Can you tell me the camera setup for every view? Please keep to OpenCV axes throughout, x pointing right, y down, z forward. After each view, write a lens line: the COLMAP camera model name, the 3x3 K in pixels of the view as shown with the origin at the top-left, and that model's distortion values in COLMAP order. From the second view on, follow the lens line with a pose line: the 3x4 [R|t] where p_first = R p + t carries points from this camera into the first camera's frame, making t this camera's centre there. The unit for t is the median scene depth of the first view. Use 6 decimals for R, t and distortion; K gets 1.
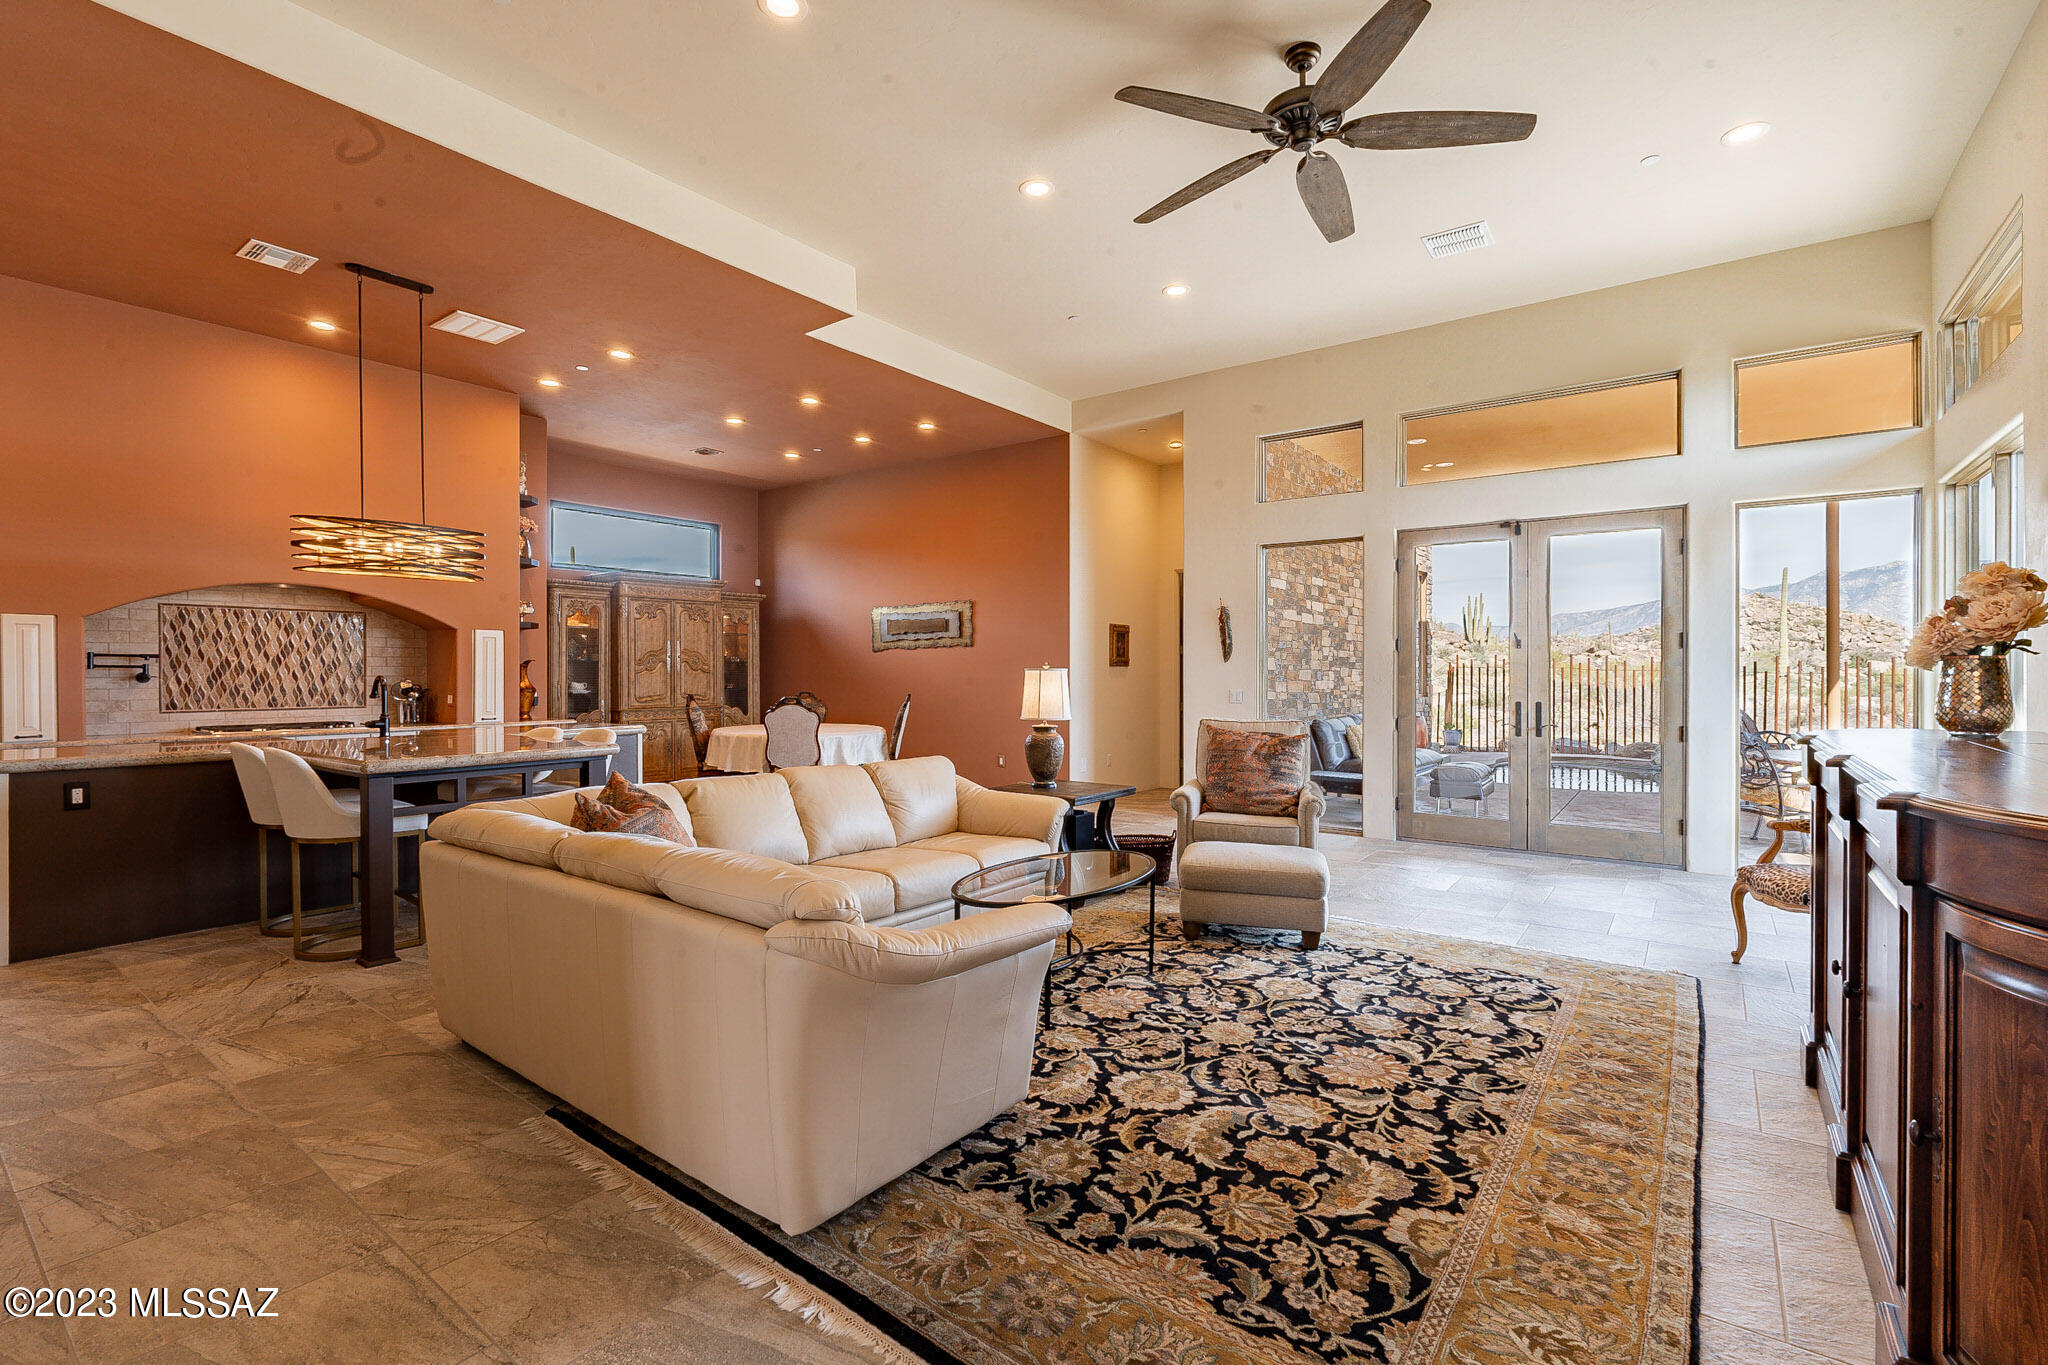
lens RADIAL K [[909.3, 0, 1024.0], [0, 909.3, 682.5], [0, 0, 1]] dist [-0.003217, 0.000129]
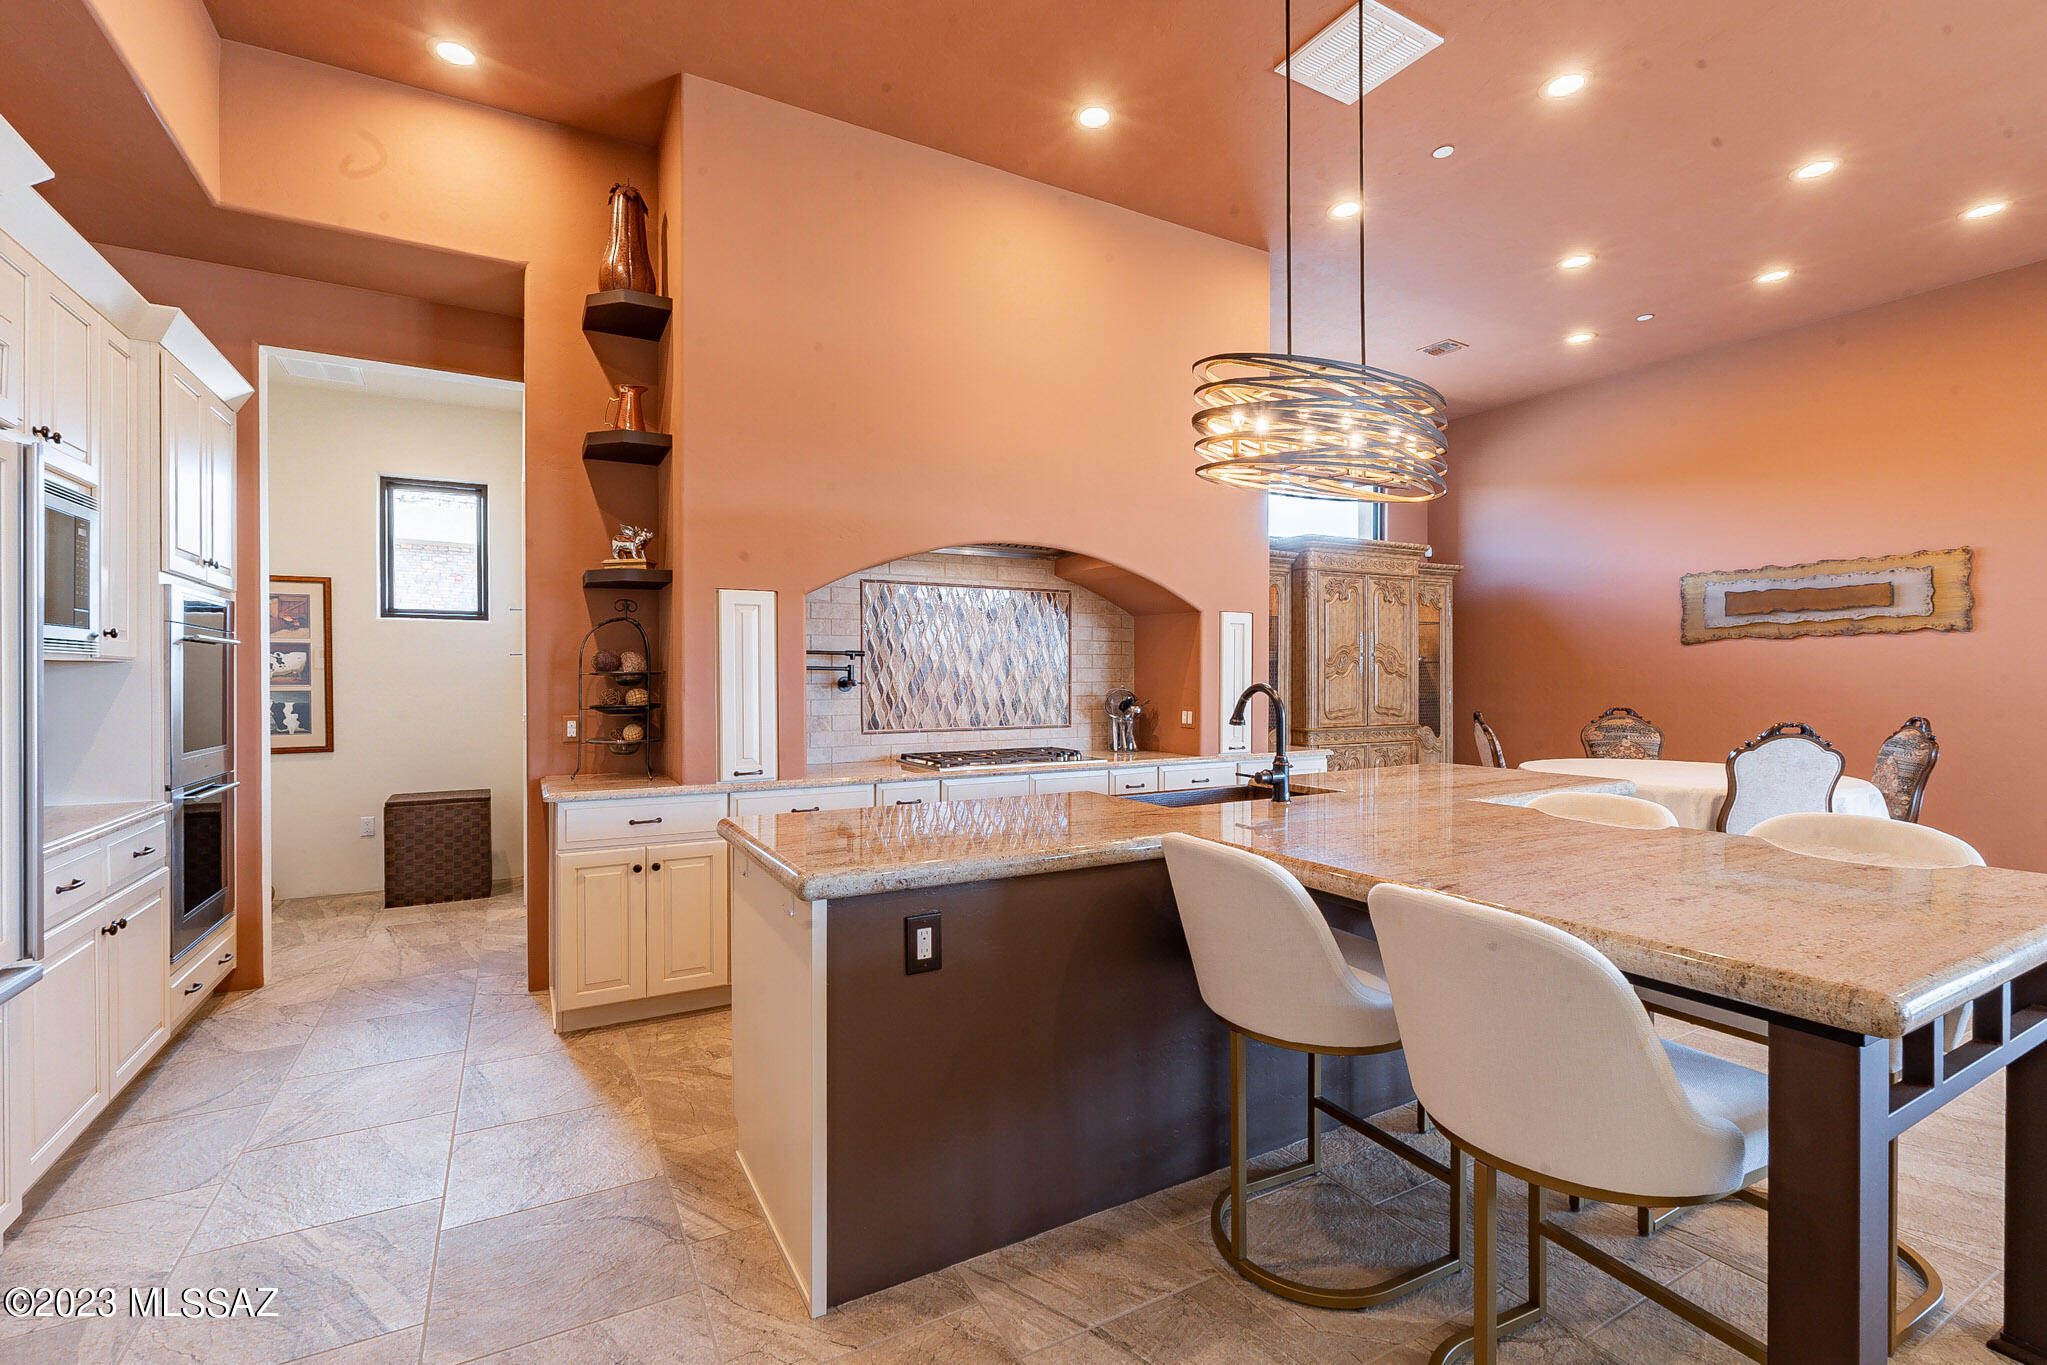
lens RADIAL K [[908.9, 0, 1023.5], [0, 908.9, 682.5], [0, 0, 1]] dist [-0.003217, 0.000129]
pose [[0.912266, 0.003181, -0.409585, -0.545568], [-0.005130, 0.999980, -0.003659, -0.004557], [0.409565, 0.005439, 0.912265, 0.402484]]
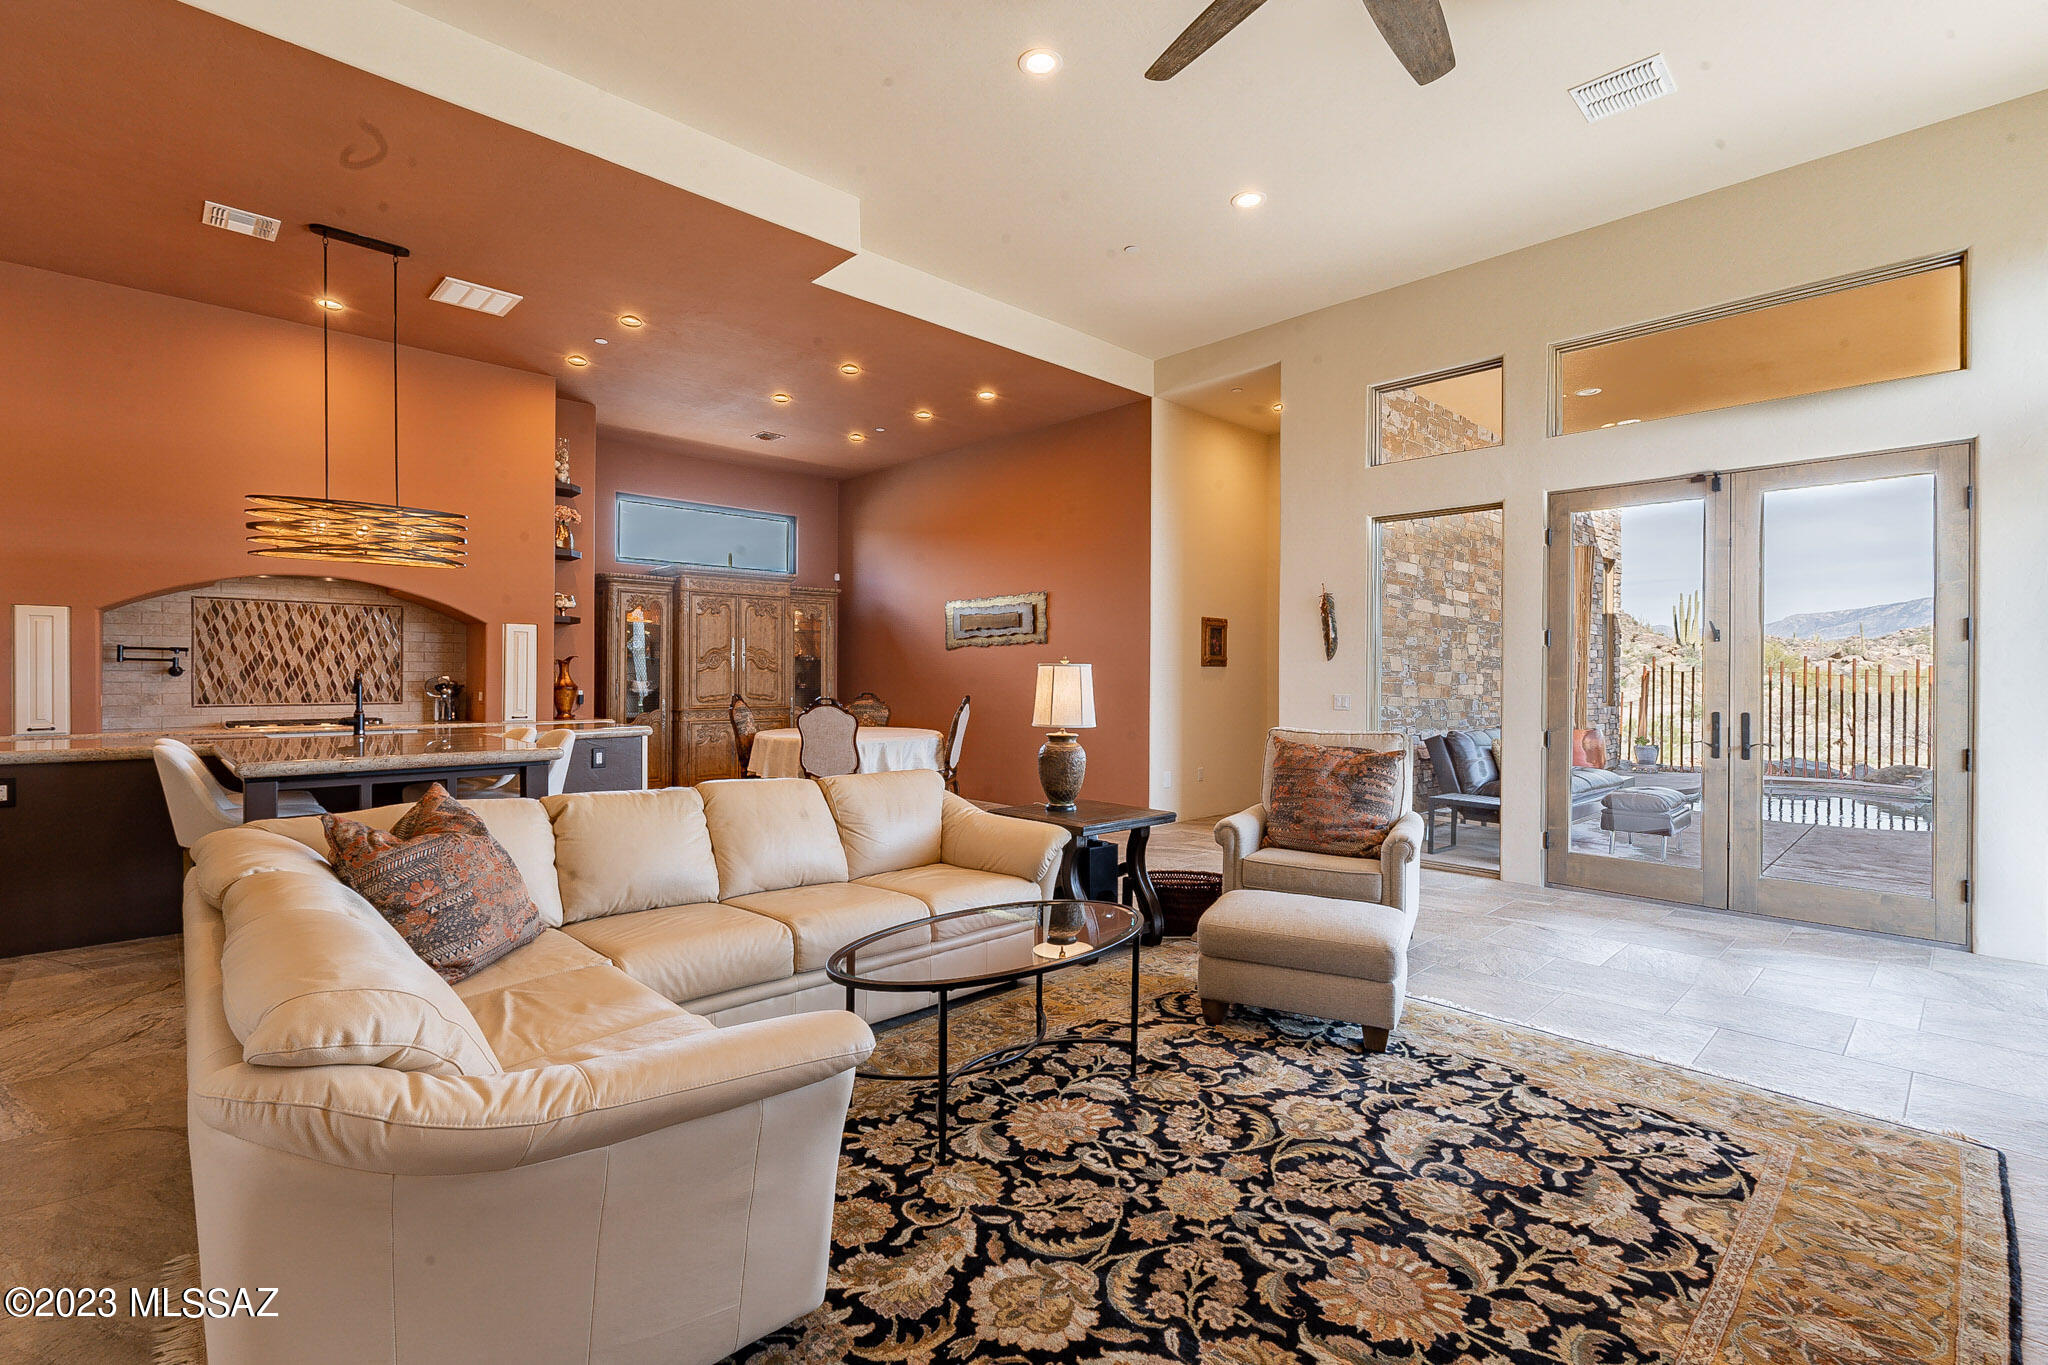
lens RADIAL K [[922.7, 0, 1022.4], [0, 922.7, 683.6], [0, 0, 1]] dist [-0.000646, -0.001070]
pose [[0.986282, 0.006911, -0.164926, 0.107071], [-0.007495, 0.999968, -0.002919, 0.004272], [0.164900, 0.004115, 0.986302, 0.156557]]
